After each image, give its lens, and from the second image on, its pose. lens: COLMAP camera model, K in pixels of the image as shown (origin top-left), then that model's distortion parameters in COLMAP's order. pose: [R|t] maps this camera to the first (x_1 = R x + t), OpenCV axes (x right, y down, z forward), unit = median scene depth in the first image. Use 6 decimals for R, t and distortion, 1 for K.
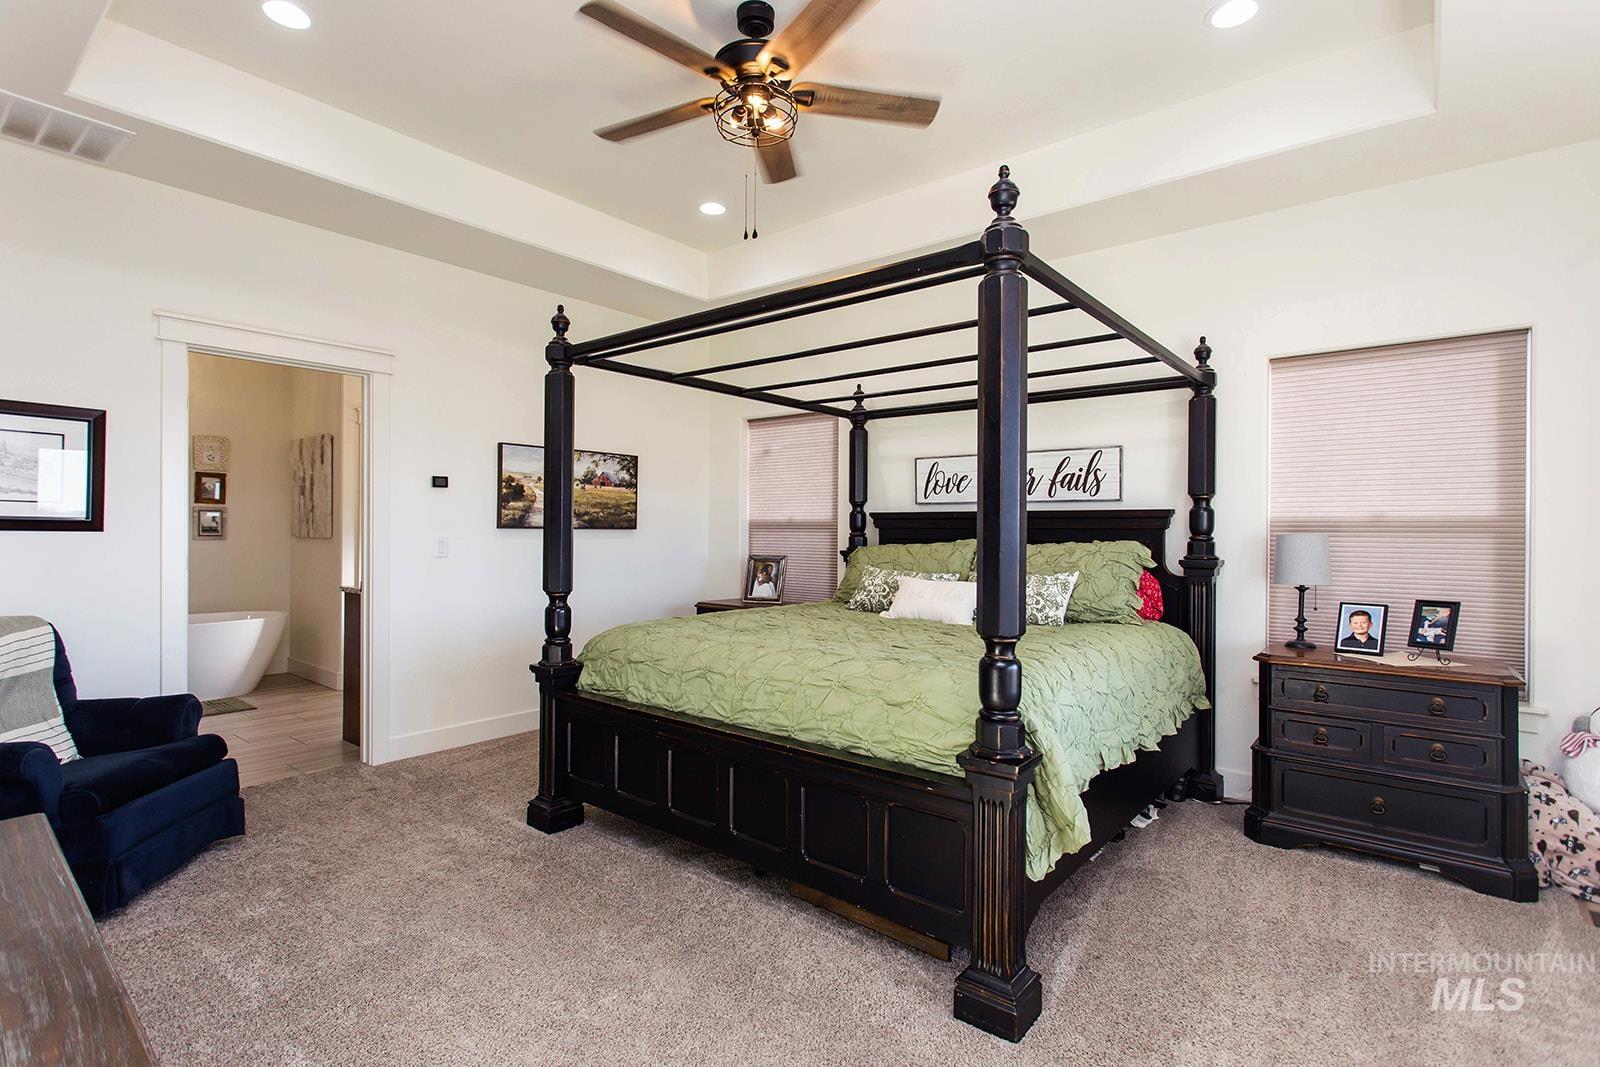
lens RADIAL K [[769.9, 0, 803.3], [0, 769.9, 528.5], [0, 0, 1]] dist [0.002698, 0.000478]
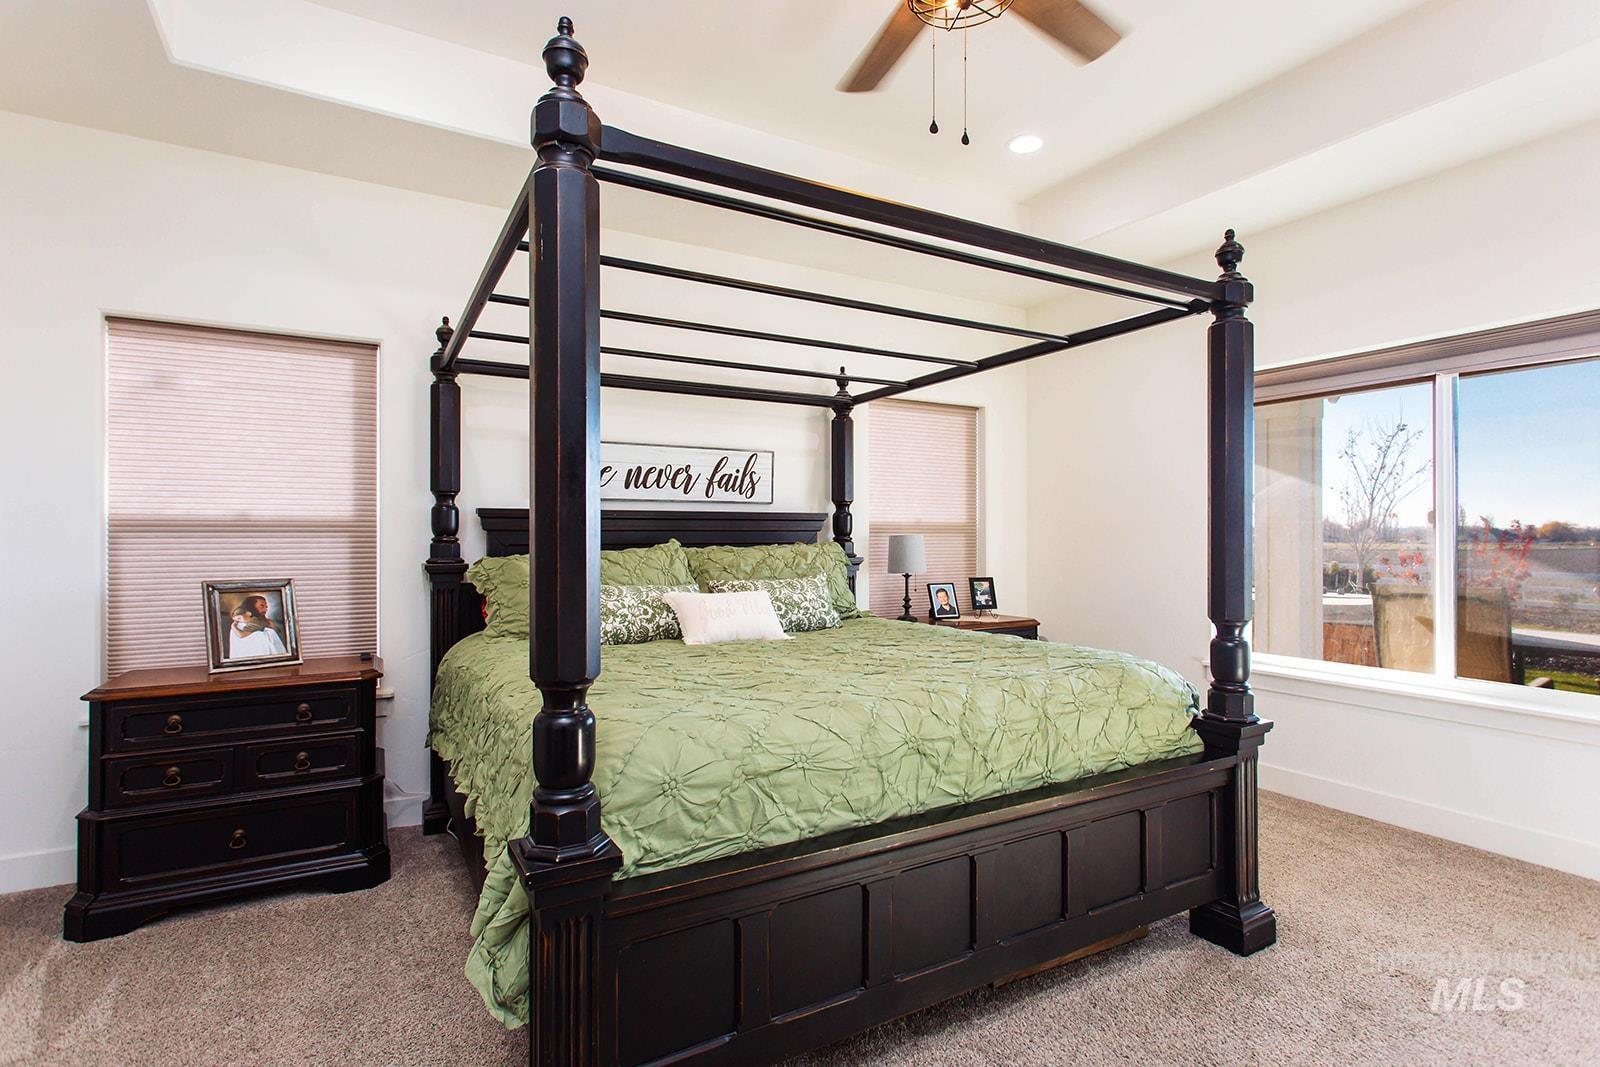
lens RADIAL K [[769.9, 0, 799.6], [0, 769.9, 533.2], [0, 0, 1]] dist [0.002698, 0.000478]
pose [[0.367818, -0.006674, 0.929874, -0.532494], [-0.000192, 0.999974, 0.007253, -0.003660], [-0.929898, -0.002846, 0.367807, 0.564953]]
